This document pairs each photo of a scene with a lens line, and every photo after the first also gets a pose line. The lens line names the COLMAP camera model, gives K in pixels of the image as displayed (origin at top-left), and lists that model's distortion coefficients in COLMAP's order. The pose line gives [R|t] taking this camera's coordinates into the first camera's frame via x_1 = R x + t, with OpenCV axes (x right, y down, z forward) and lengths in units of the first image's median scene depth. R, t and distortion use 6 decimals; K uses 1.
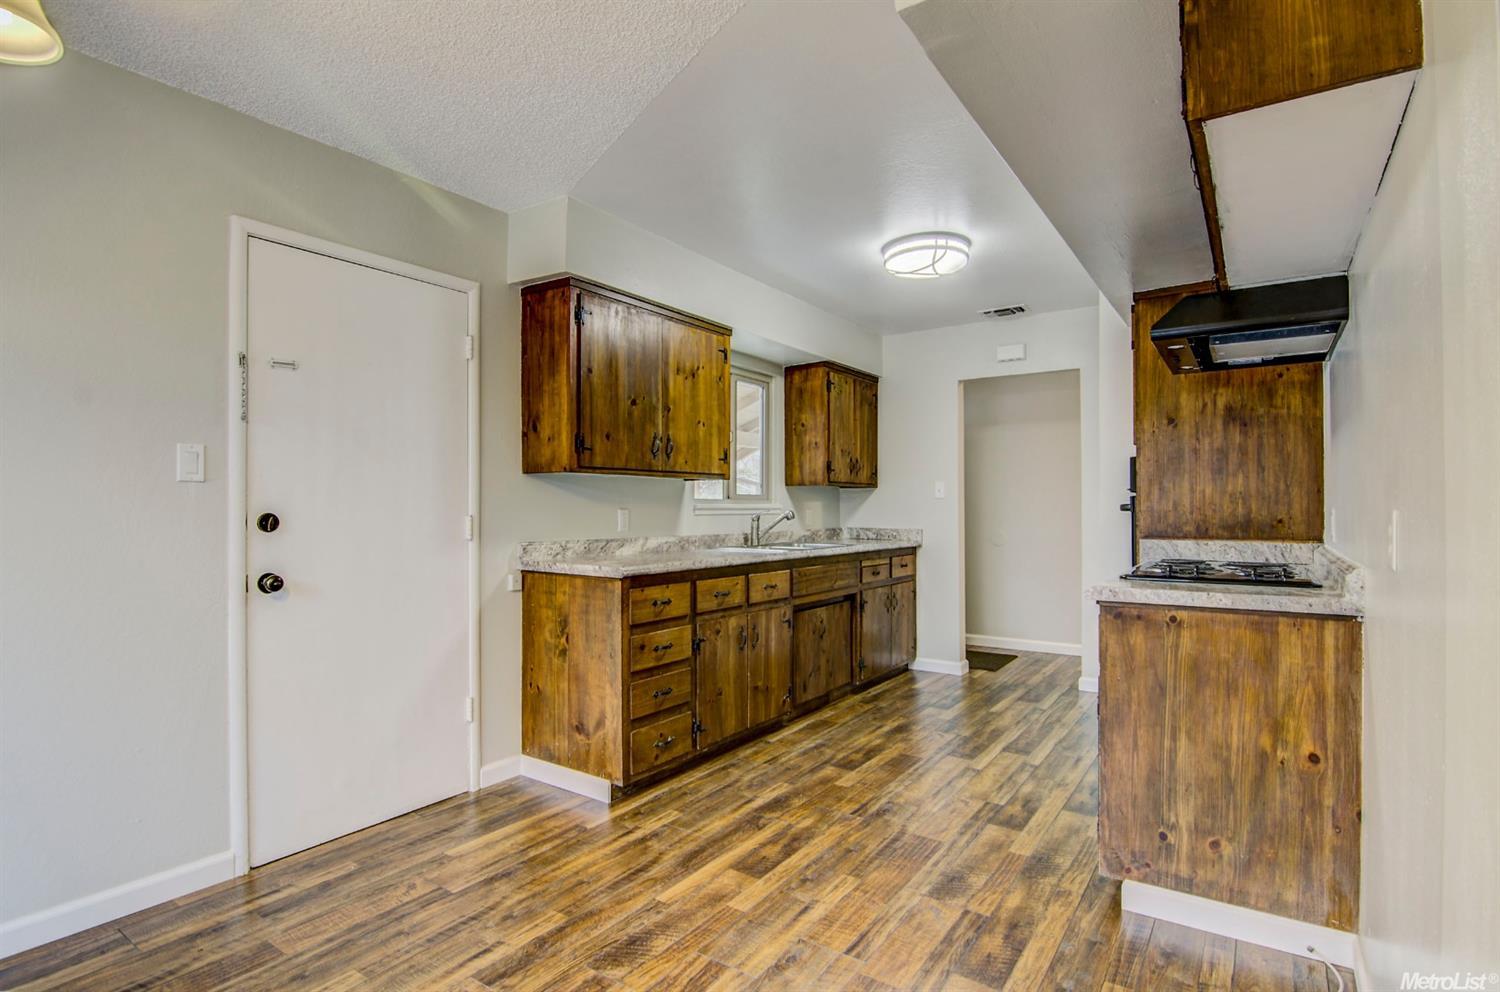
lens RADIAL K [[748.5, 0, 751.1], [0, 748.5, 500.3], [0, 0, 1]] dist [-0.002915, -0.014886]
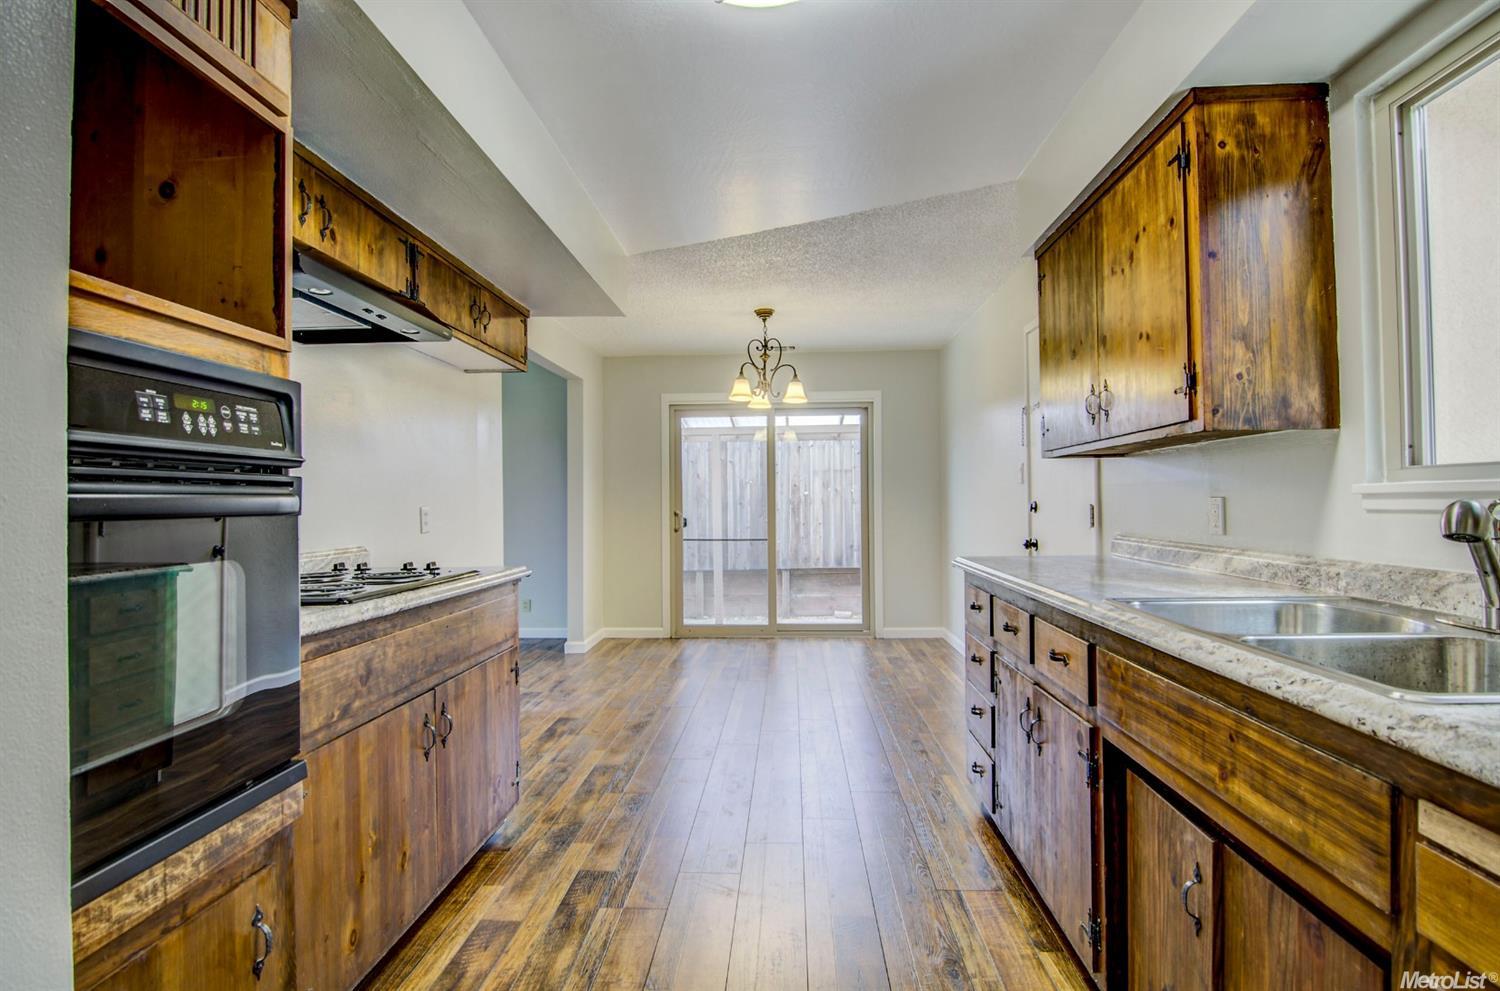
lens RADIAL K [[748.5, 0, 751.1], [0, 748.5, 499.8], [0, 0, 1]] dist [-0.002915, -0.014886]
pose [[-0.857114, 0.005733, -0.515095, 0.569132], [0.014234, 0.999820, -0.012559, 0.018477], [0.514930, -0.018096, -0.857041, 1.663700]]
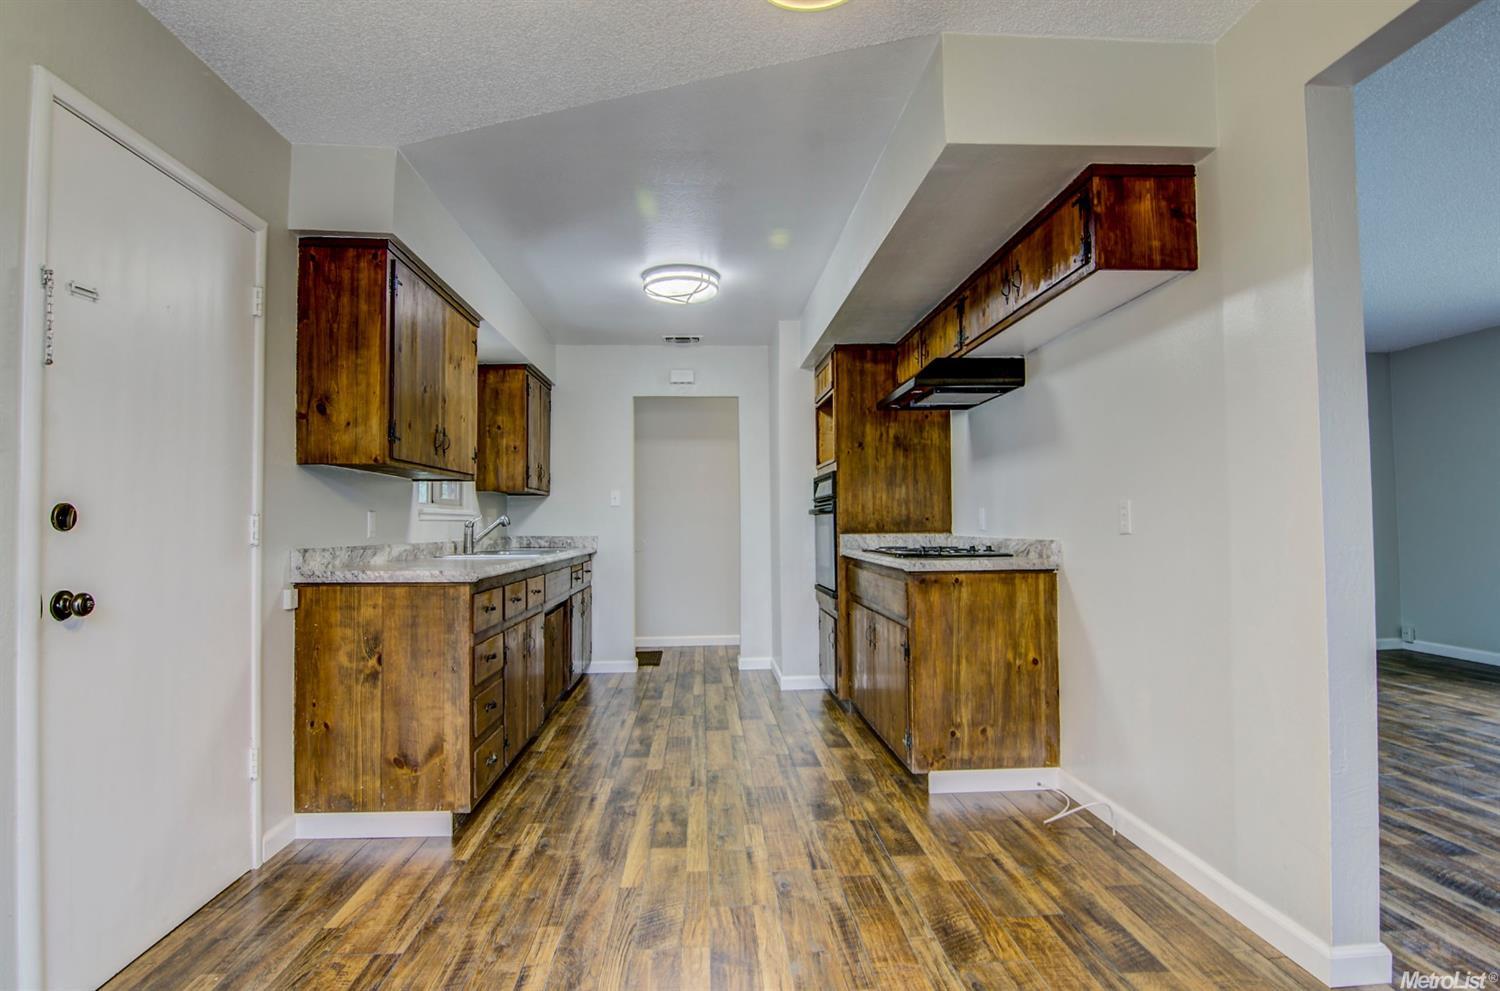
lens RADIAL K [[771.5, 0, 757.2], [0, 771.5, 497.0], [0, 0, 1]] dist [0.000451, -0.015019]
pose [[0.786488, 0.014677, 0.617431, -0.466259], [0.002403, 0.999637, -0.026824, 0.025482], [-0.617600, 0.022580, 0.786168, 0.041159]]
